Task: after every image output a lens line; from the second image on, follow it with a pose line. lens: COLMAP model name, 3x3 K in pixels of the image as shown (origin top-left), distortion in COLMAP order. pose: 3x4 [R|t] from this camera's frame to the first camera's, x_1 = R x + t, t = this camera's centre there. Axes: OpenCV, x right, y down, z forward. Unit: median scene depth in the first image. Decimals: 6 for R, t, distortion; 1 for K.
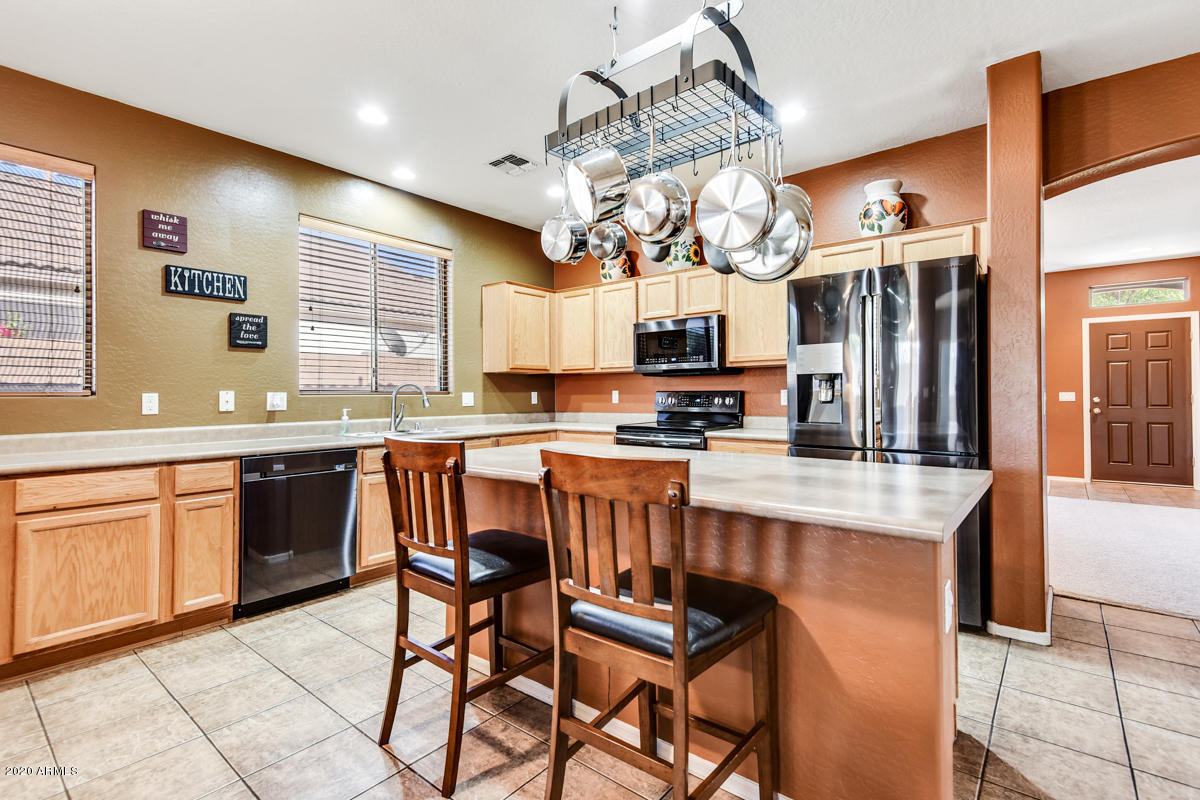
lens RADIAL K [[519.0, 0, 598.6], [0, 519.0, 384.3], [0, 0, 1]] dist [-0.001830, -0.000196]
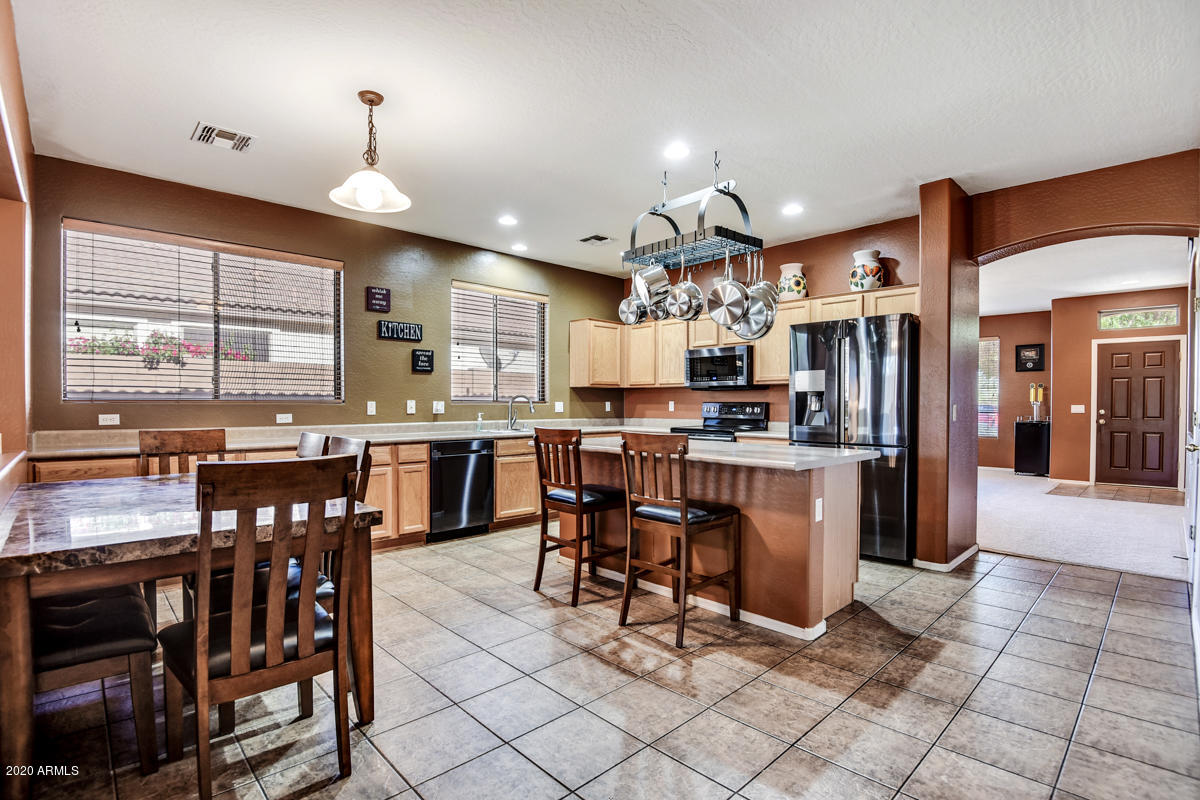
lens RADIAL K [[563.5, 0, 646.3], [0, 563.5, 401.7], [0, 0, 1]] dist [-0.000454, -0.000089]
pose [[0.999307, 0.007988, -0.036363, 0.033049], [-0.007322, 0.999804, 0.018403, -0.018233], [0.036503, -0.018124, 0.999169, -0.603370]]
